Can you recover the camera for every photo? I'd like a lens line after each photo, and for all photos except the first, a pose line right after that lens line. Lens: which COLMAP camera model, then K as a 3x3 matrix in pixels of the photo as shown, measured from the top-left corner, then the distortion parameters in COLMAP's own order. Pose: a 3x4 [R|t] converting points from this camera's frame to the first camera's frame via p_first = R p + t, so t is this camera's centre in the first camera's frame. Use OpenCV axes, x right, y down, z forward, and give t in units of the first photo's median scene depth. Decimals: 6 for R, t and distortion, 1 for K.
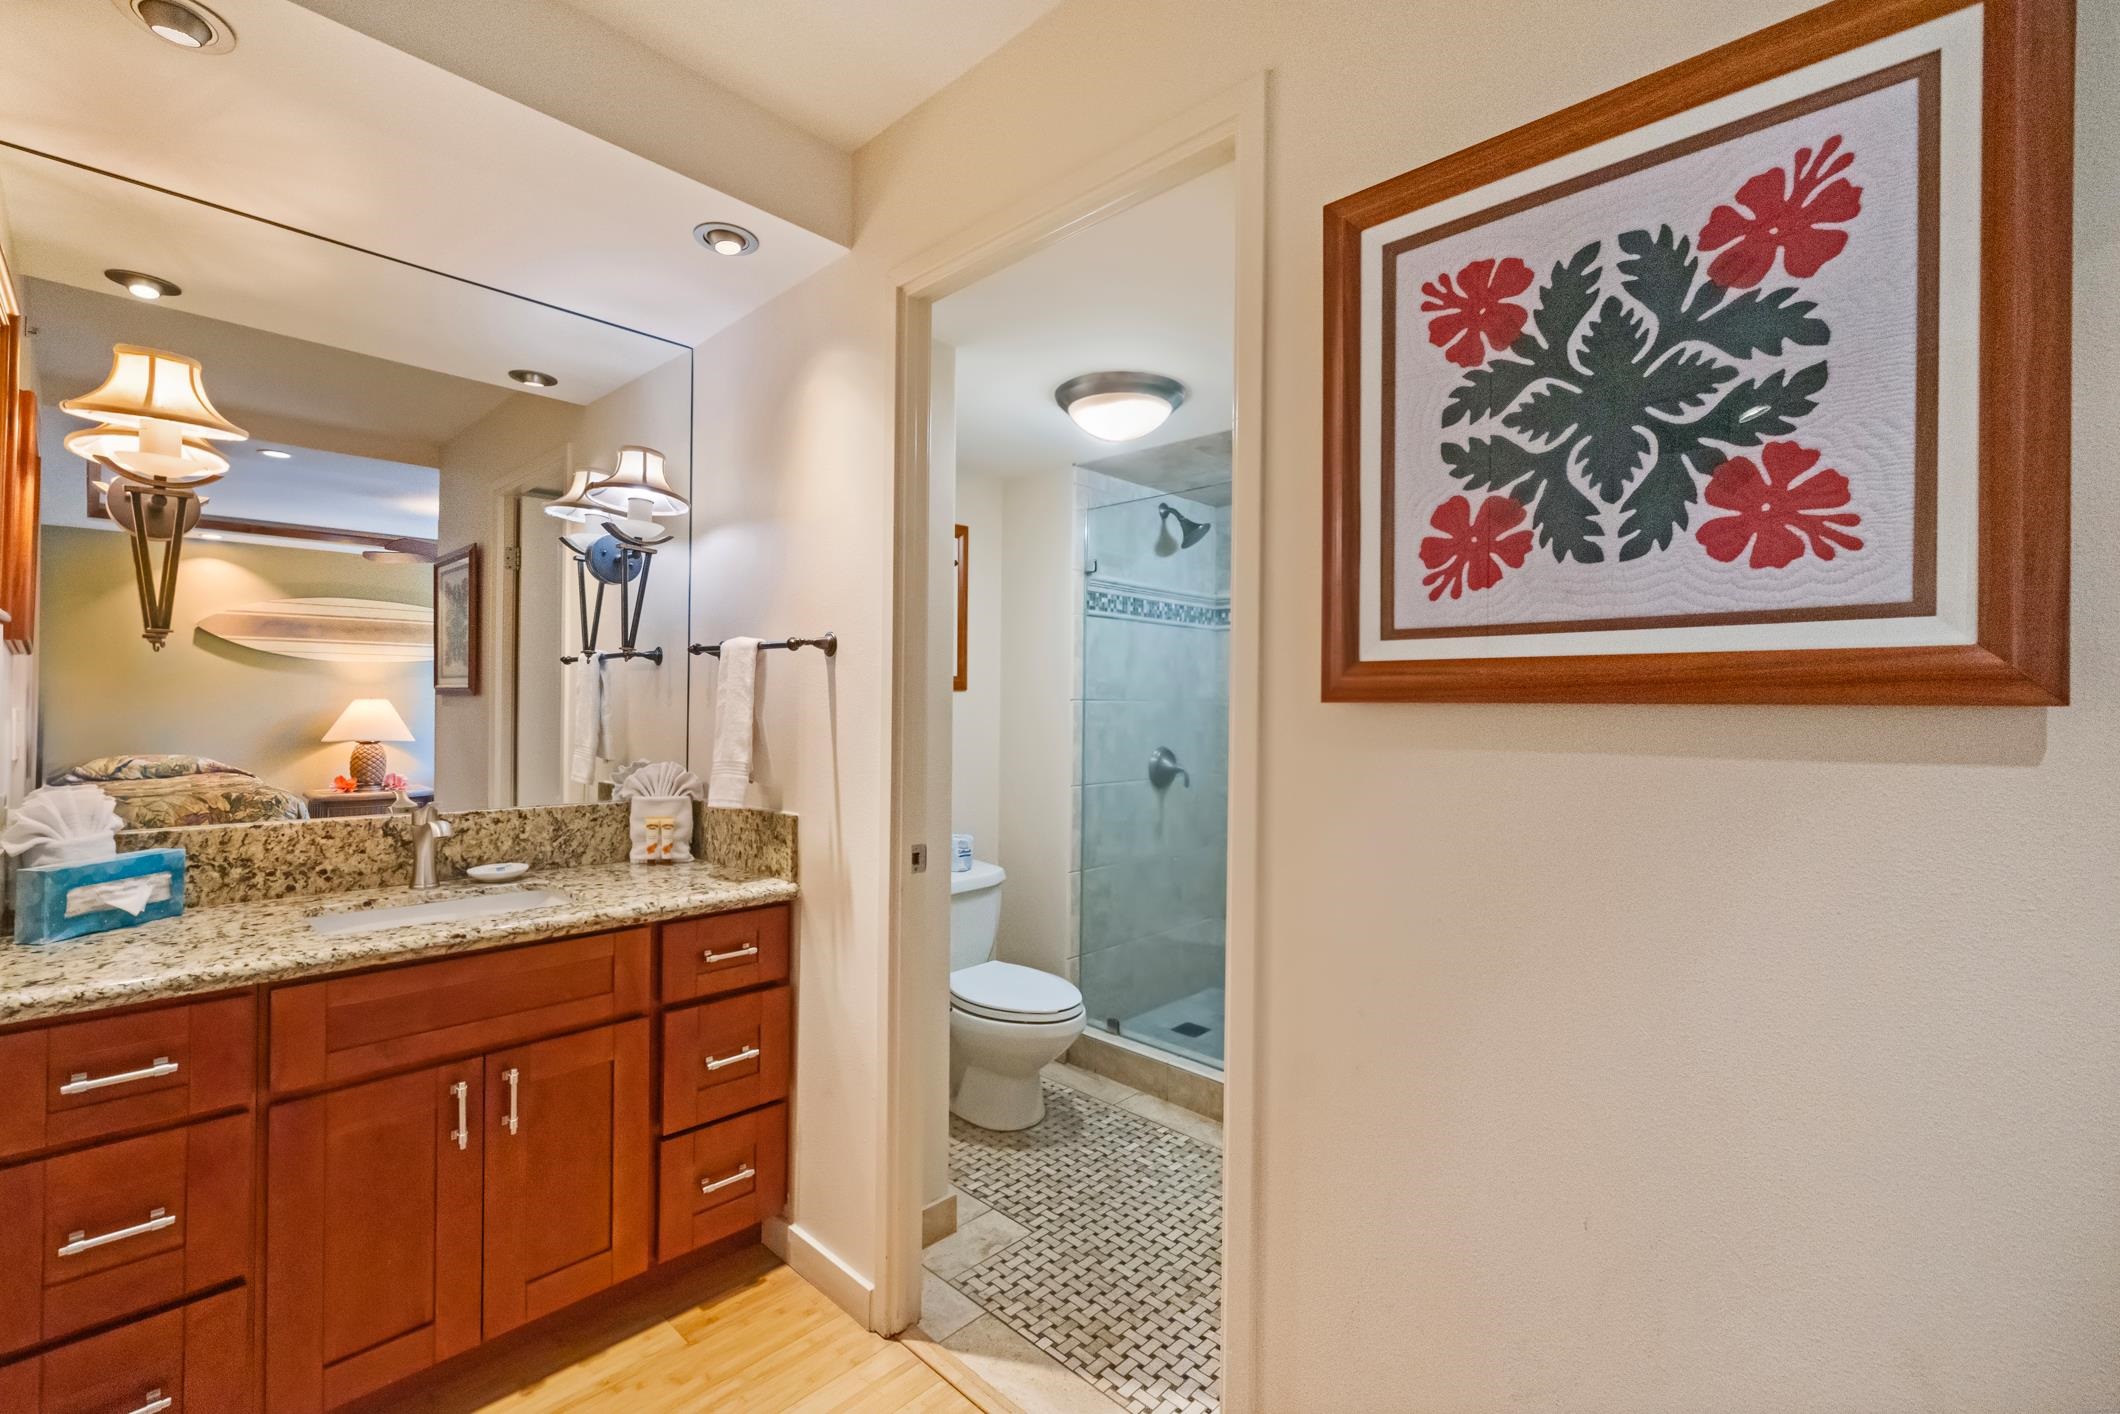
lens RADIAL K [[908.9, 0, 1058.9], [0, 908.9, 680.8], [0, 0, 1]] dist [-0.000364, -0.000471]
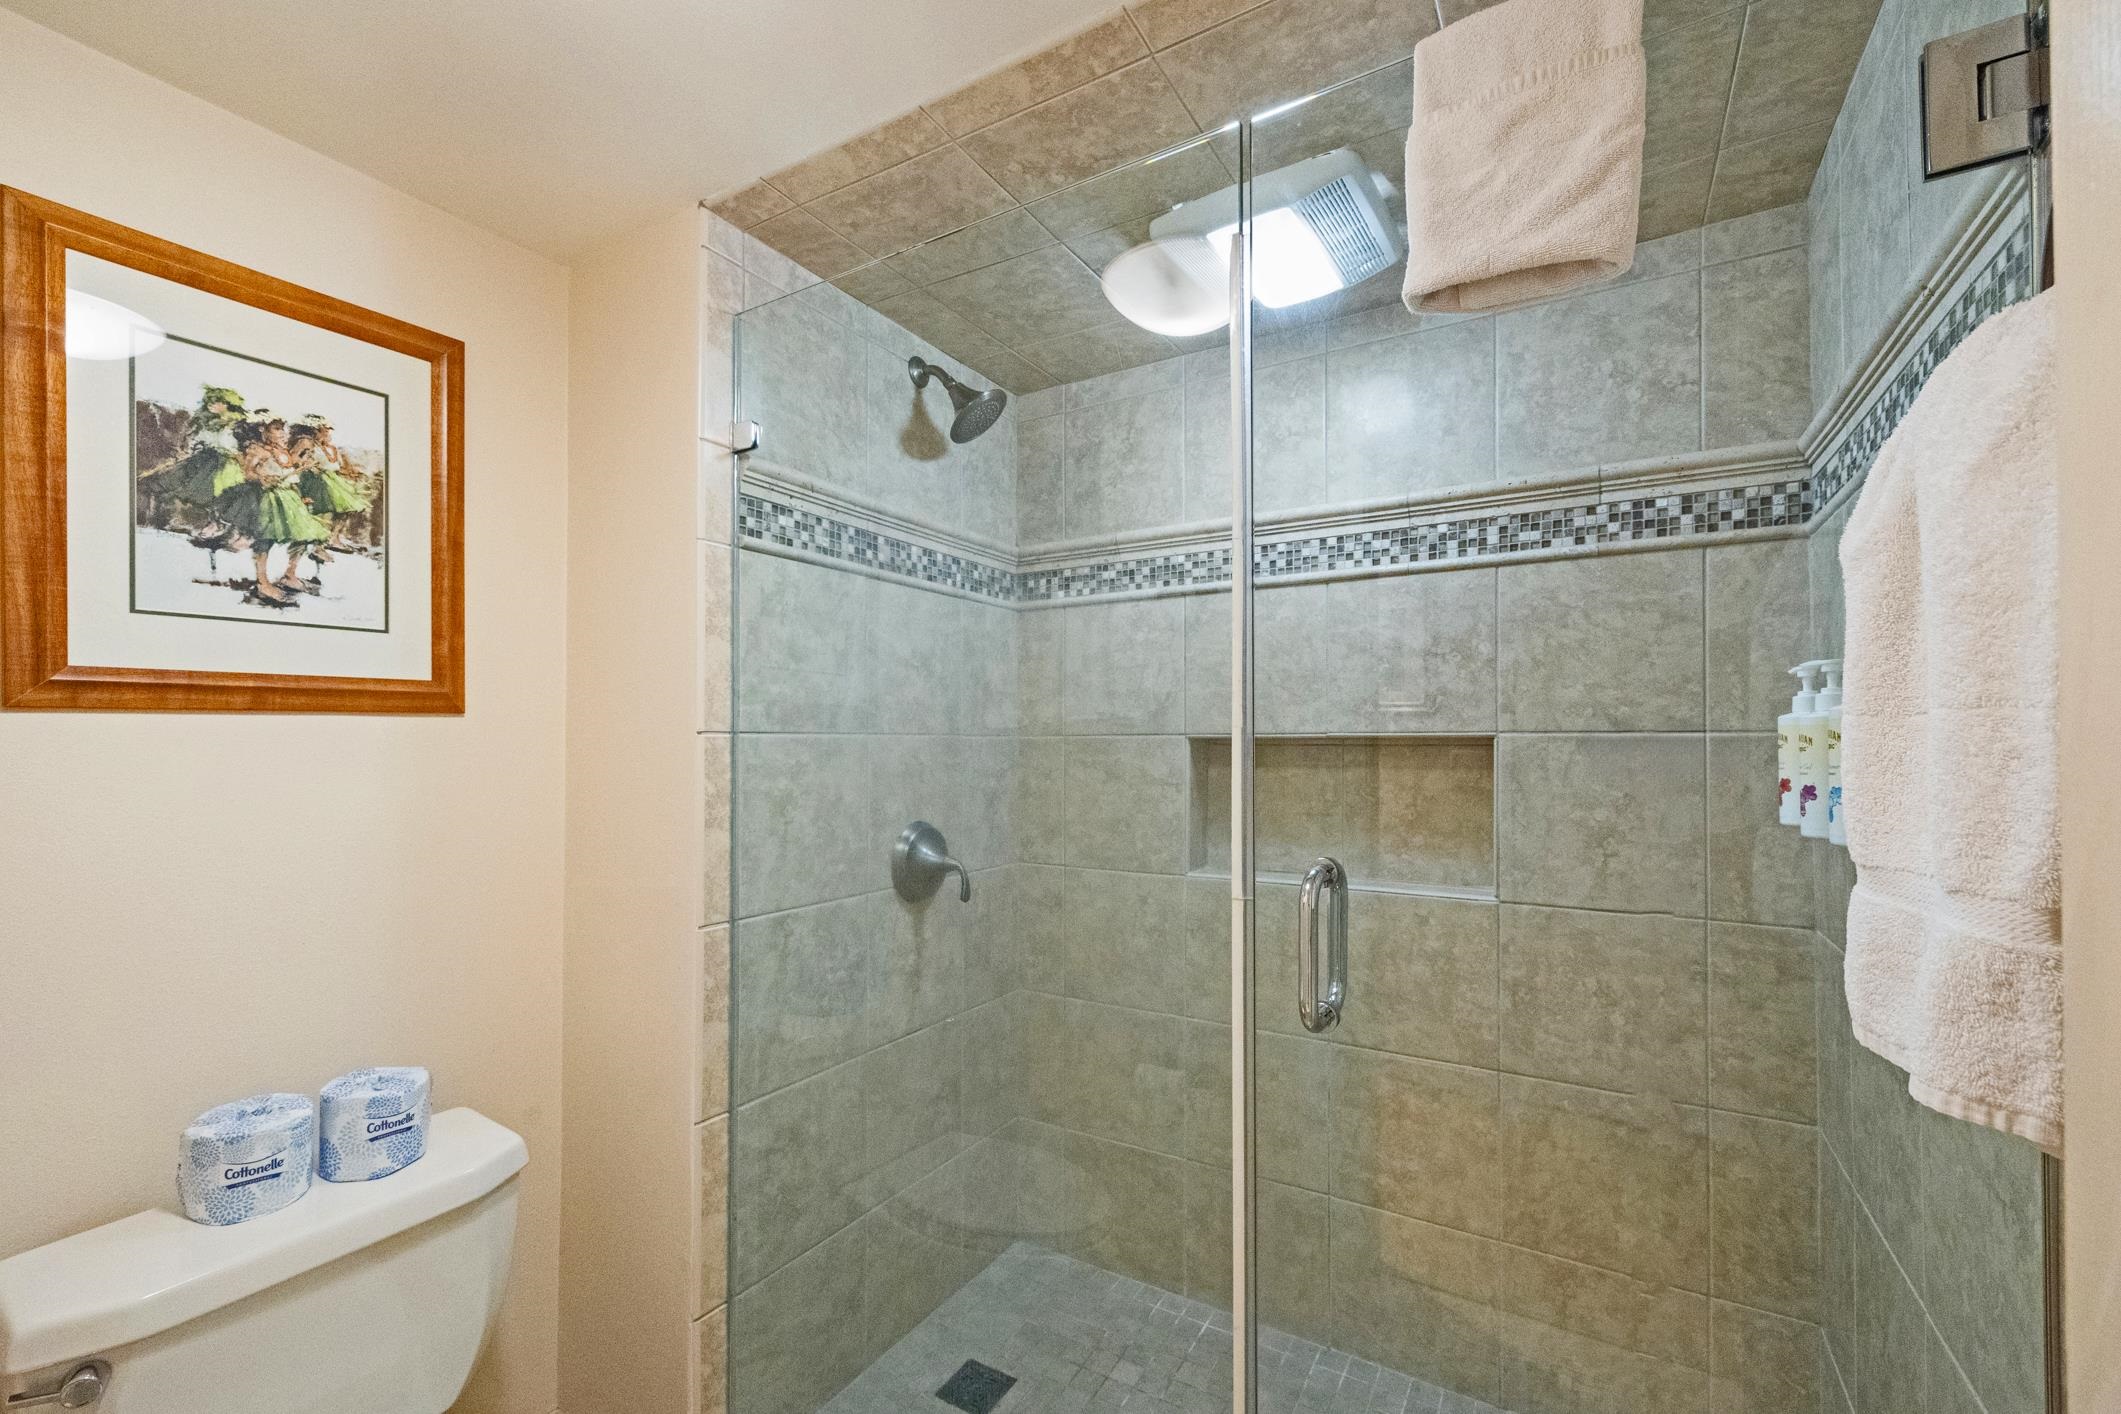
lens RADIAL K [[905.3, 0, 1060.5], [0, 905.3, 707.0], [0, 0, 1]] dist [0.000110, -0.000085]
pose [[0.976245, -0.007131, 0.216552, 0.081876], [0.010354, 0.999852, -0.013754, 0.015061], [-0.216422, 0.015670, 0.976174, 0.480006]]
